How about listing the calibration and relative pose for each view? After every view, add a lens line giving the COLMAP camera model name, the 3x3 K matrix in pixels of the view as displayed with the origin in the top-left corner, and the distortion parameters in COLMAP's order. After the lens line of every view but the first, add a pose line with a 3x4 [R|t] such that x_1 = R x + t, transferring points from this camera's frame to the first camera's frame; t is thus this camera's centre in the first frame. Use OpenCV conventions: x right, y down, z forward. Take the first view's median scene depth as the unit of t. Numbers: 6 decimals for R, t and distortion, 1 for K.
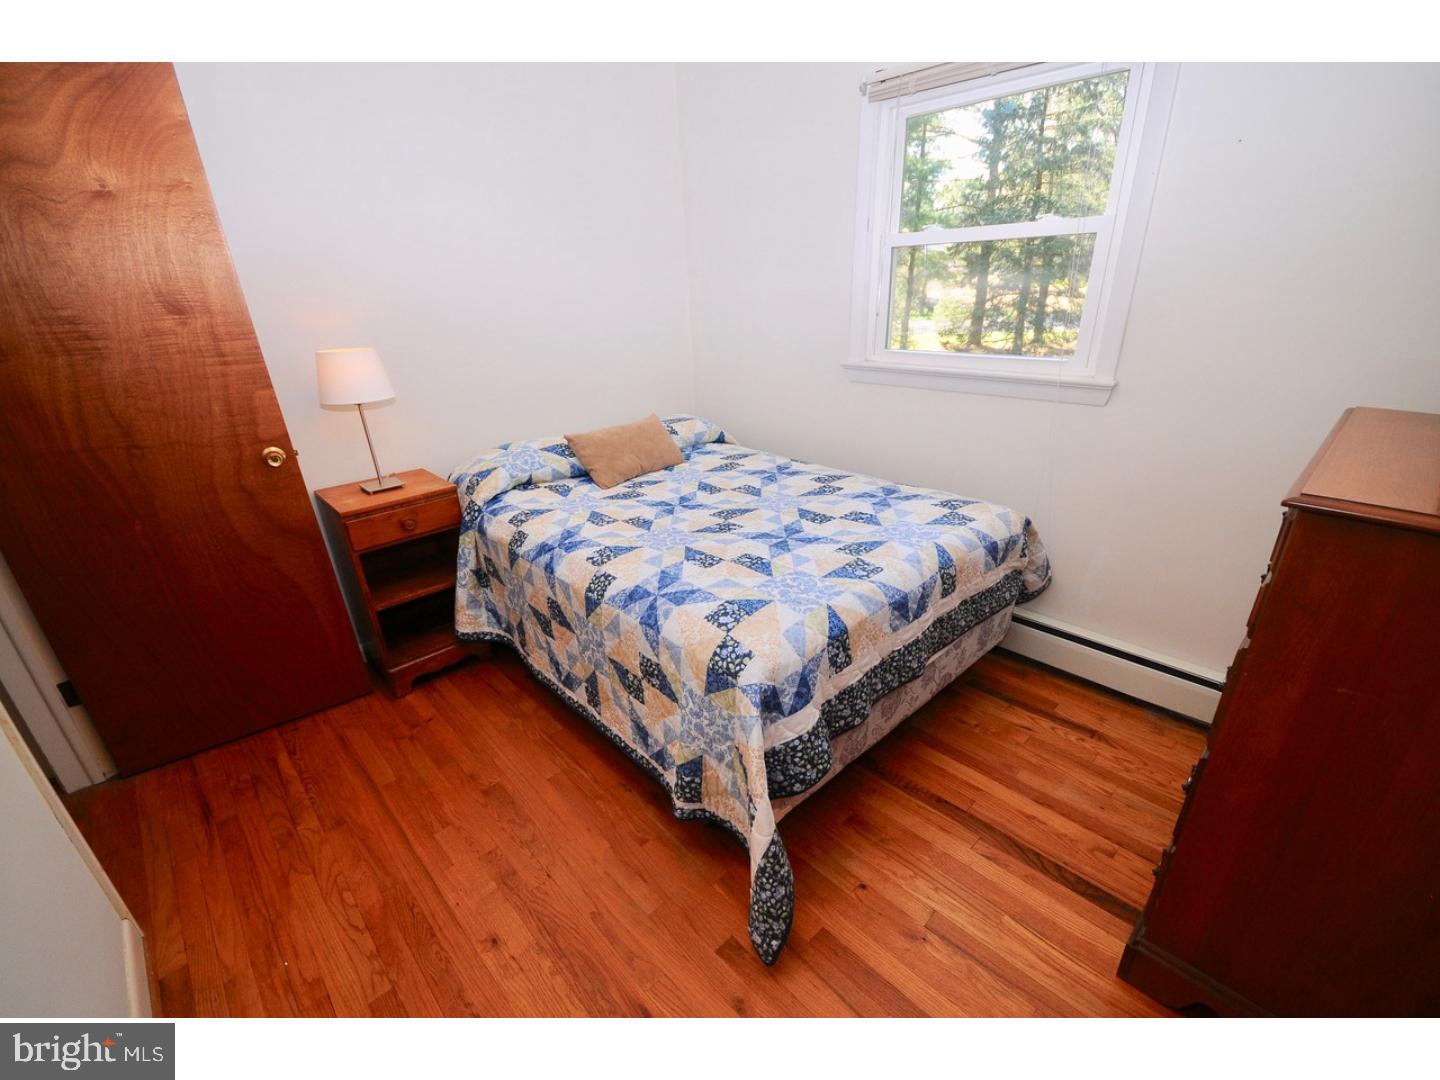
lens RADIAL K [[632.7, 0, 759.6], [0, 632.7, 552.7], [0, 0, 1]] dist [-0.000977, -0.007512]
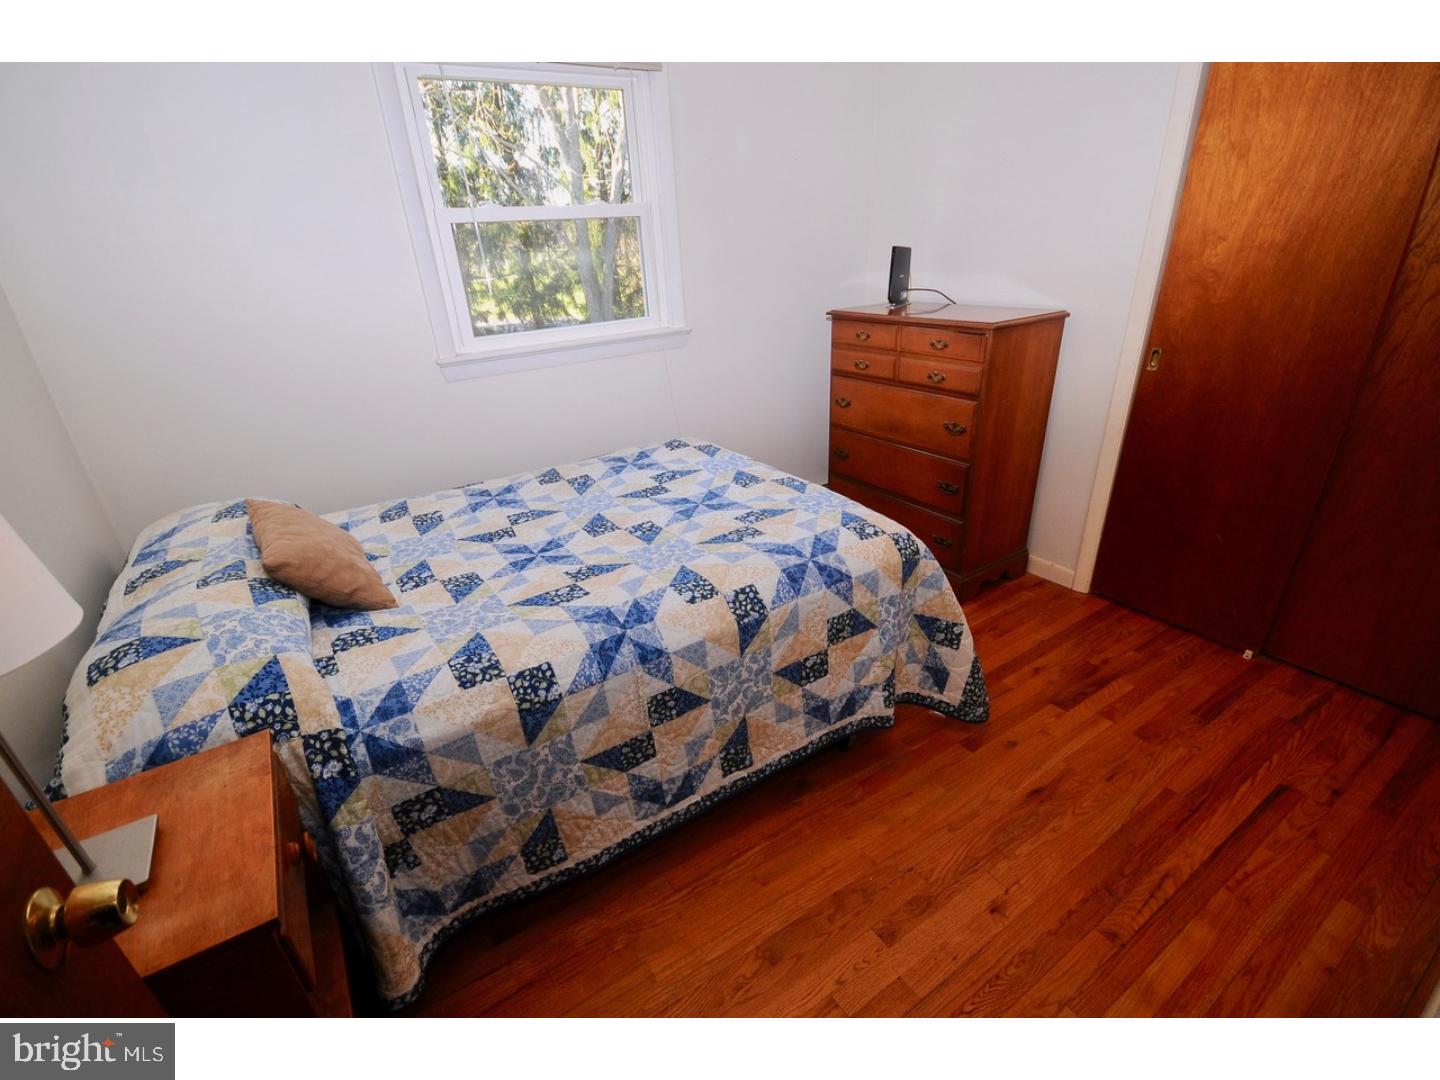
lens RADIAL K [[632.7, 0, 722.6], [0, 632.7, 542.9], [0, 0, 1]] dist [-0.000977, -0.007512]
pose [[0.221251, -0.402145, 0.888441, -0.745962], [0.432517, 0.856983, 0.280195, -0.202979], [-0.874058, 0.322273, 0.363543, 0.543910]]
